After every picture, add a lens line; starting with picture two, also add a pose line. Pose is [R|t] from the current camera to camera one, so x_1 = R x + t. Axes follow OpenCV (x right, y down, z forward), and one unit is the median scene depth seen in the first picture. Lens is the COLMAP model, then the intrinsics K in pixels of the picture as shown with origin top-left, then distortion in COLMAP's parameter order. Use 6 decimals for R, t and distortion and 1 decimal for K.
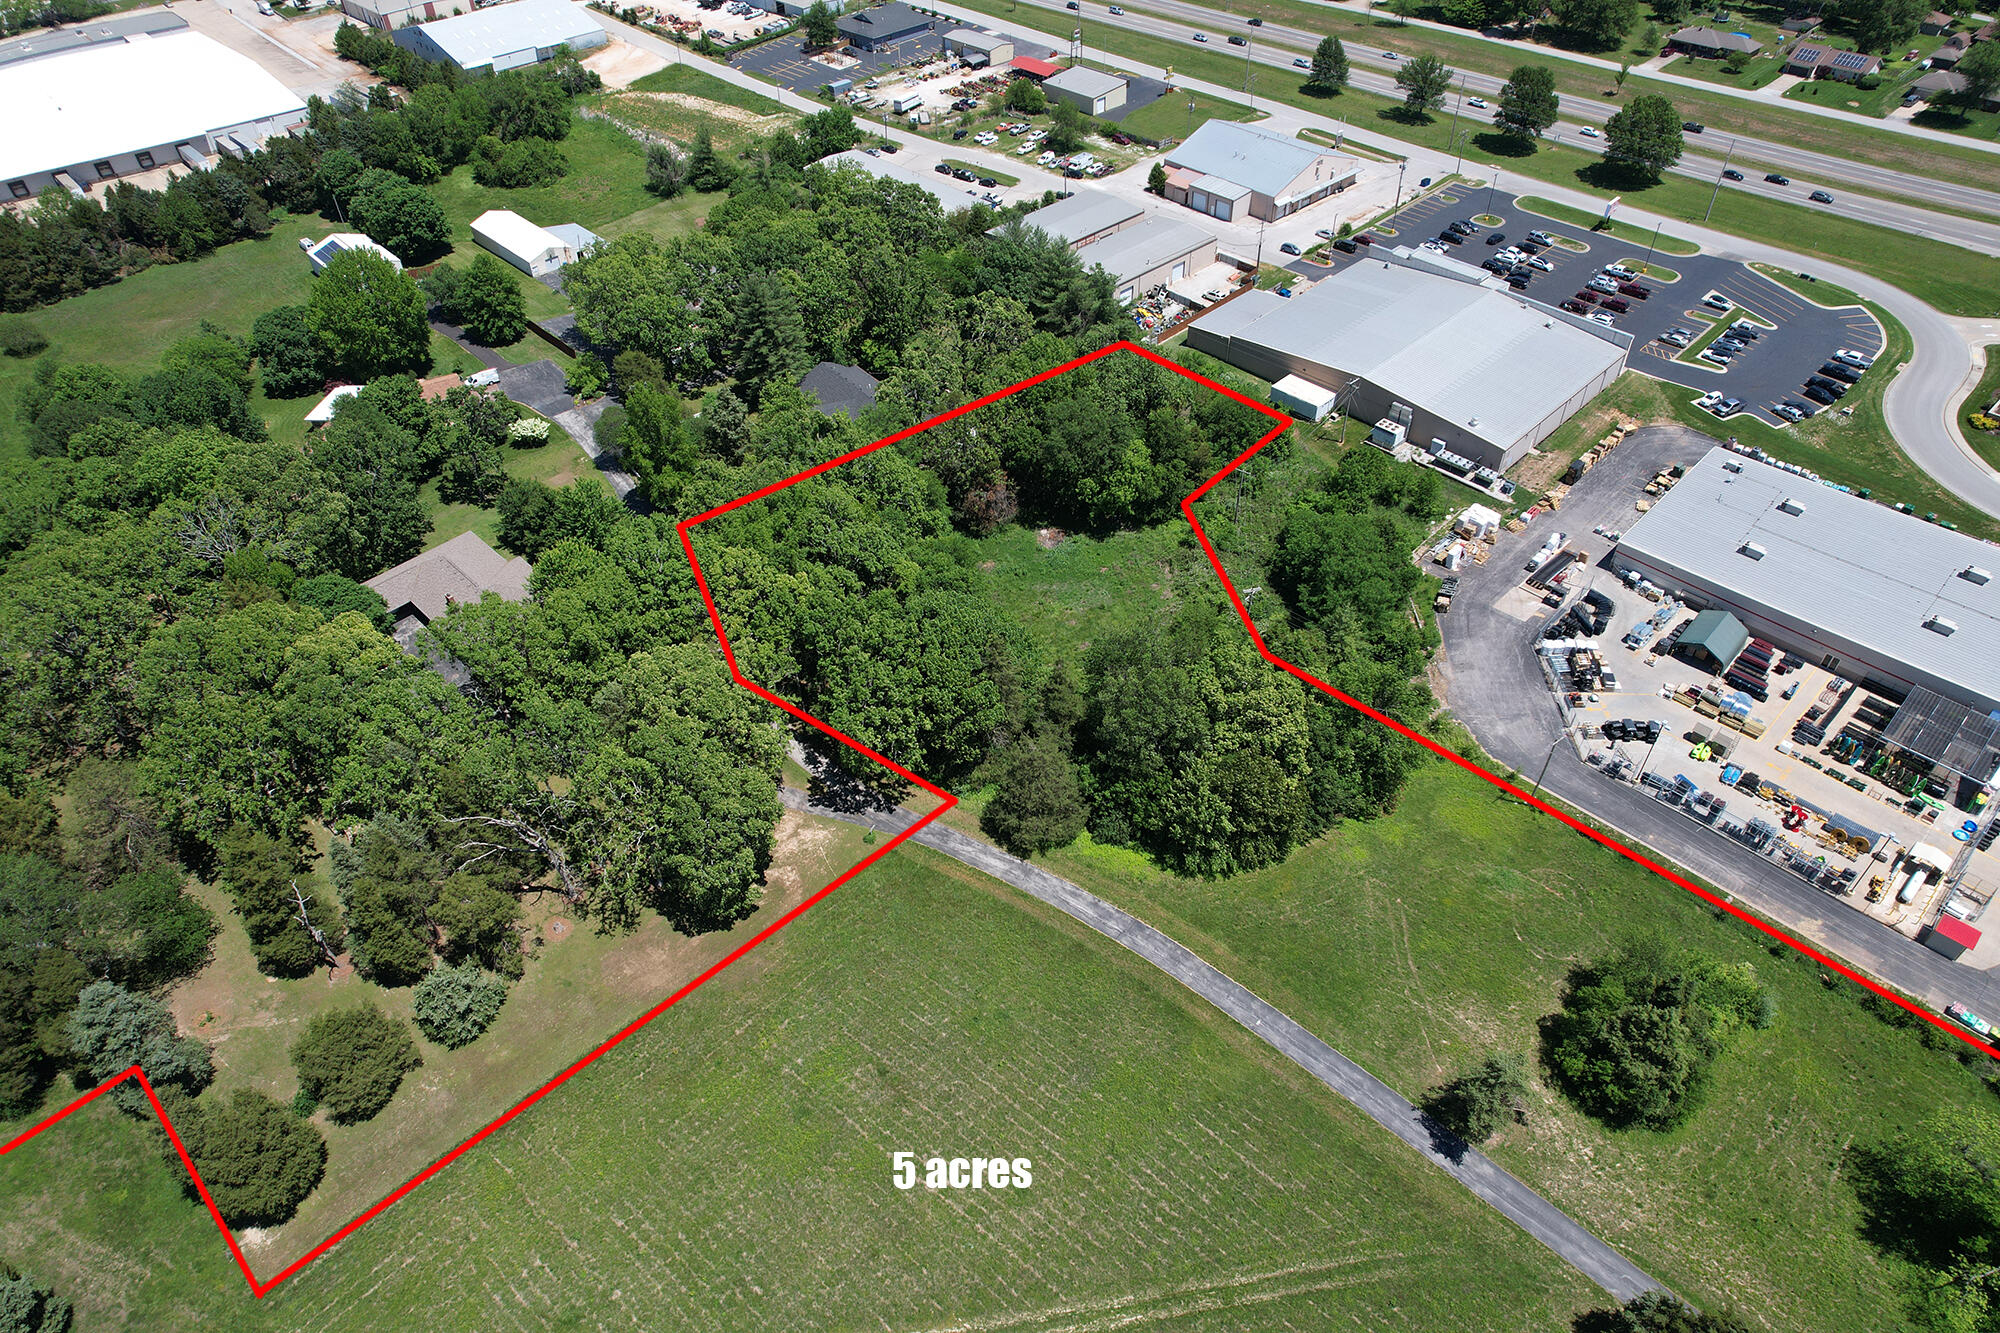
lens RADIAL K [[1277.5, 0, 1008.1], [0, 1277.5, 672.9], [0, 0, 1]] dist [-0.075209, 0.065843]
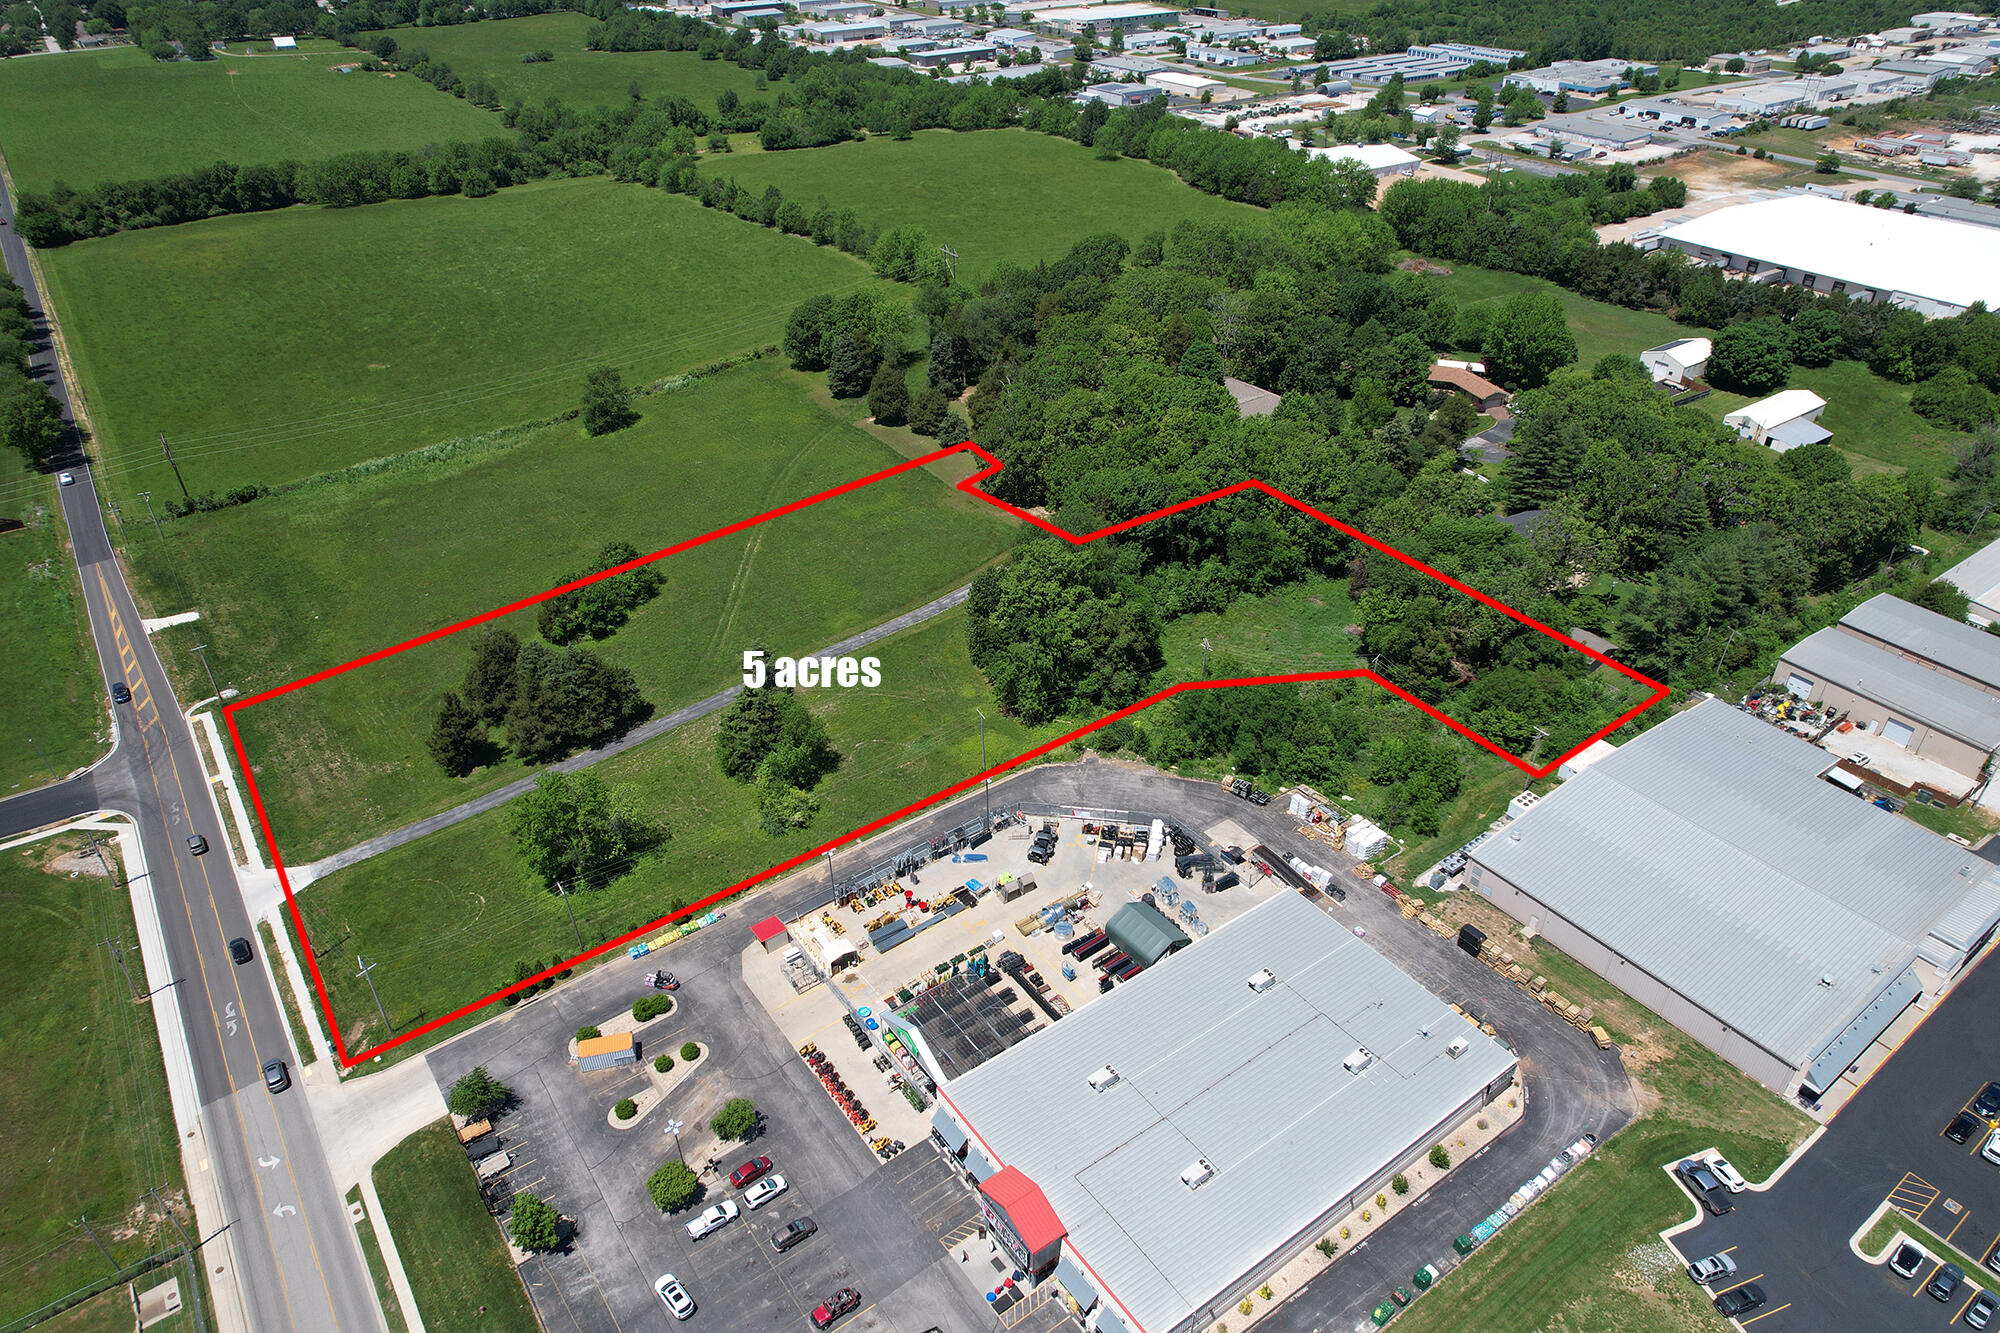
lens RADIAL K [[1277.5, 0, 1008.1], [0, 1277.5, 672.9], [0, 0, 1]] dist [-0.075209, 0.065843]
pose [[-0.156556, 0.565230, -0.809942, 0.812400], [-0.660613, 0.549691, 0.511302, -0.362225], [0.734221, 0.615105, 0.287341, 0.346081]]
